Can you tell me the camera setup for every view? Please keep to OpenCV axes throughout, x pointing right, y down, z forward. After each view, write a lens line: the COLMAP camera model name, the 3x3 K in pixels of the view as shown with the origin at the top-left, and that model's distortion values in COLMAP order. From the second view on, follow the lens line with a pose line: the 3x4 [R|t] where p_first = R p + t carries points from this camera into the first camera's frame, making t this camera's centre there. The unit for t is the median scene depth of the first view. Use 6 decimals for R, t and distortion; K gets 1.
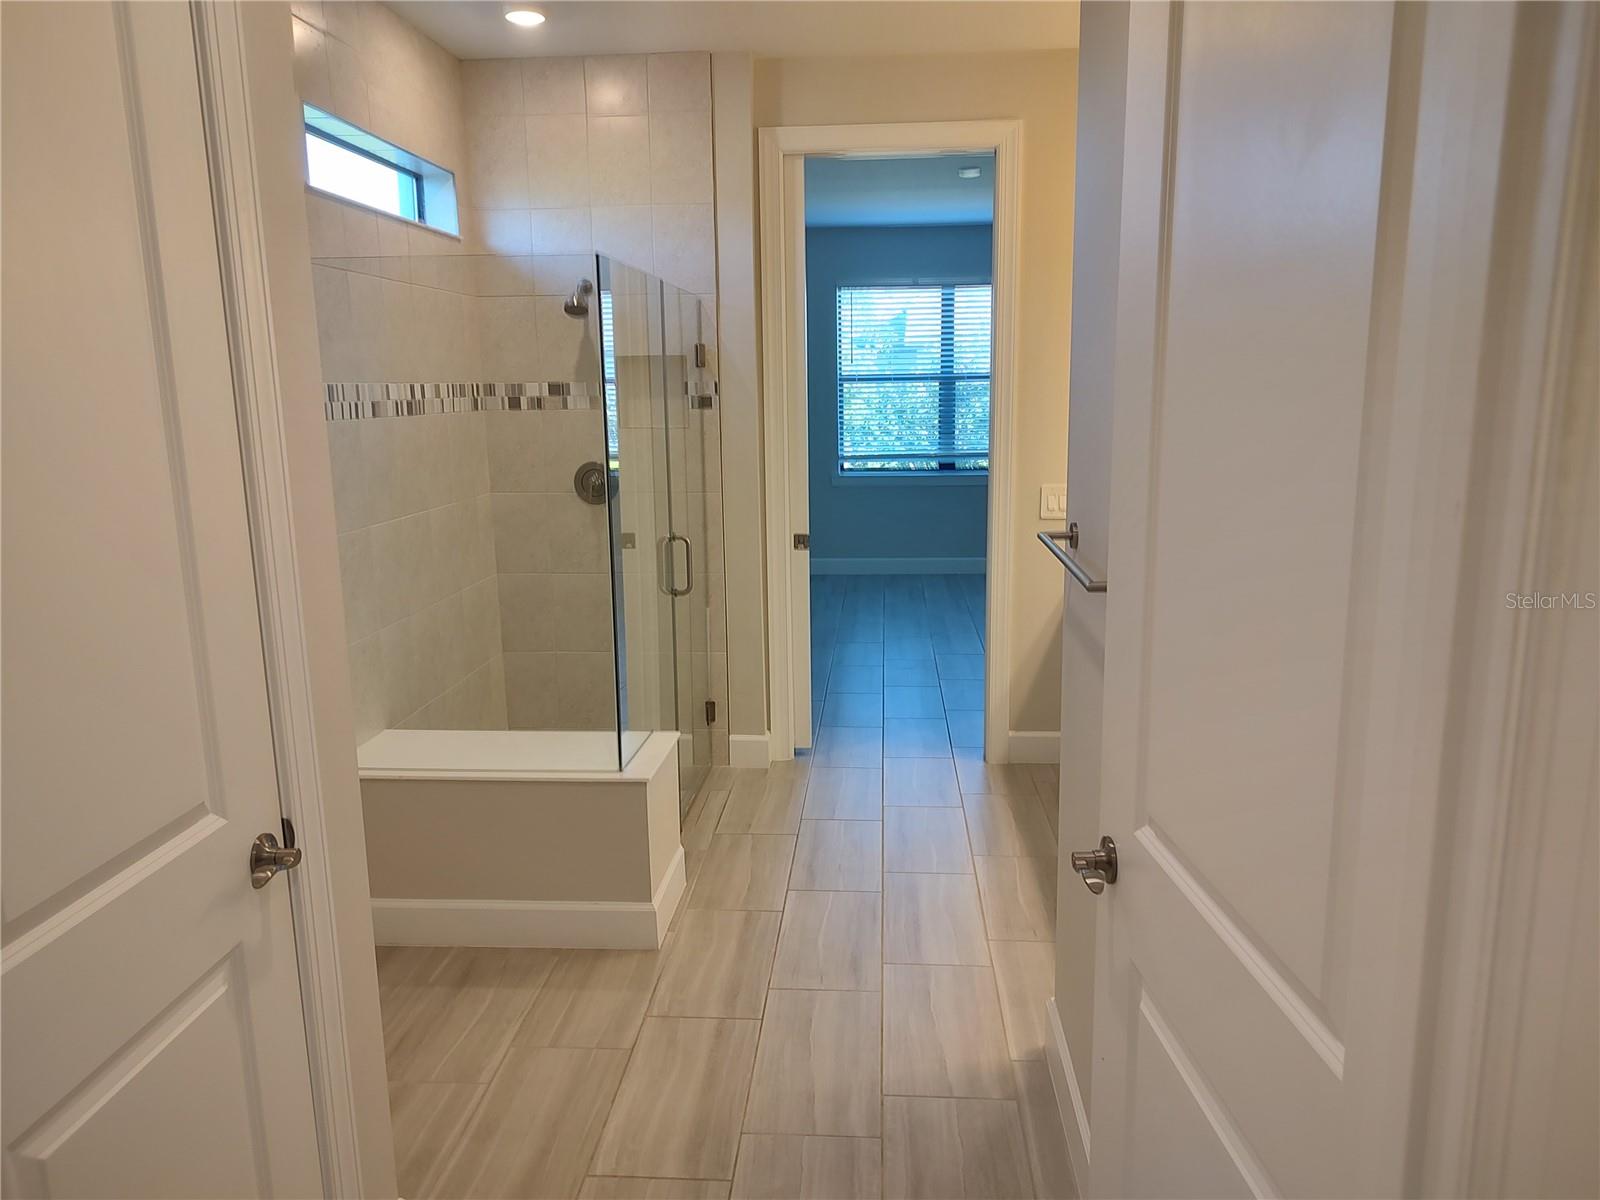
lens RADIAL K [[1132.1, 0, 778.8], [0, 1132.1, 596.7], [0, 0, 1]] dist [0.007195, -0.002699]
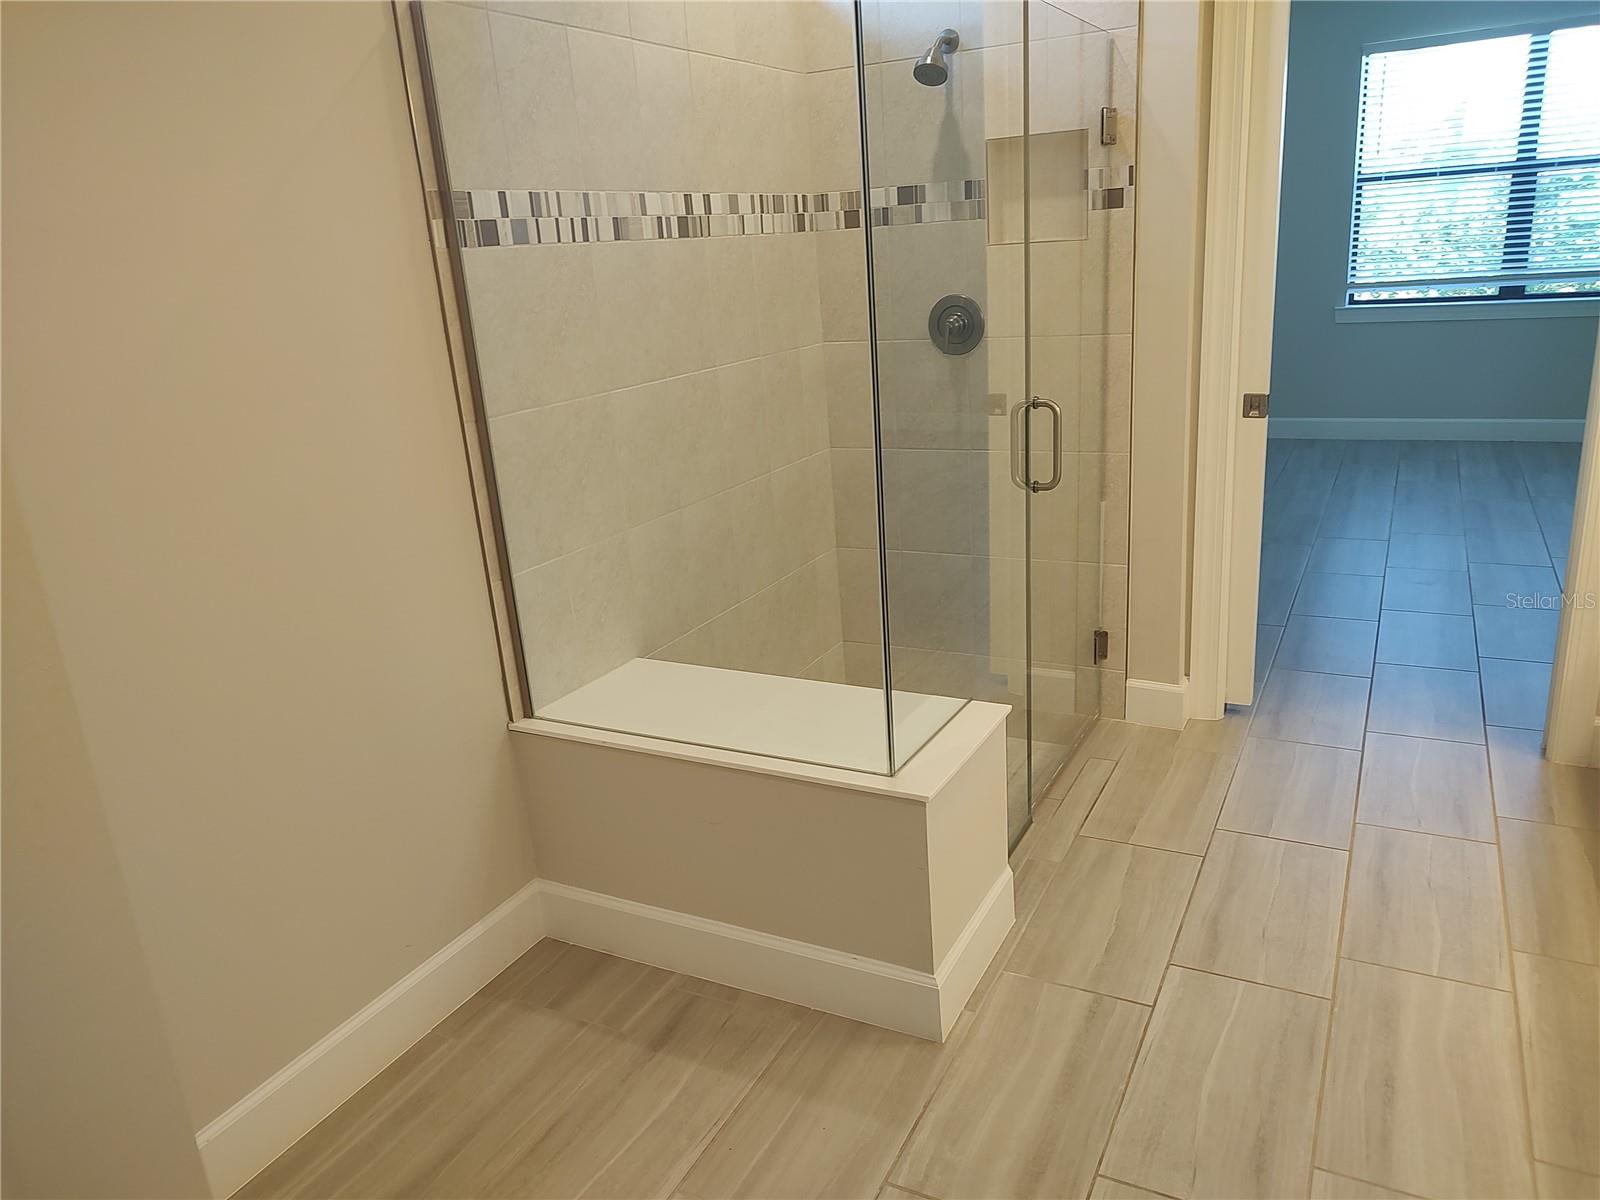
lens RADIAL K [[1132.1, 0, 778.8], [0, 1132.1, 596.7], [0, 0, 1]] dist [0.007195, -0.002699]
pose [[0.917394, 0.067446, -0.392225, 0.033645], [-0.016018, 0.990994, 0.132945, -0.022591], [0.397659, -0.115680, 0.910212, 0.275559]]
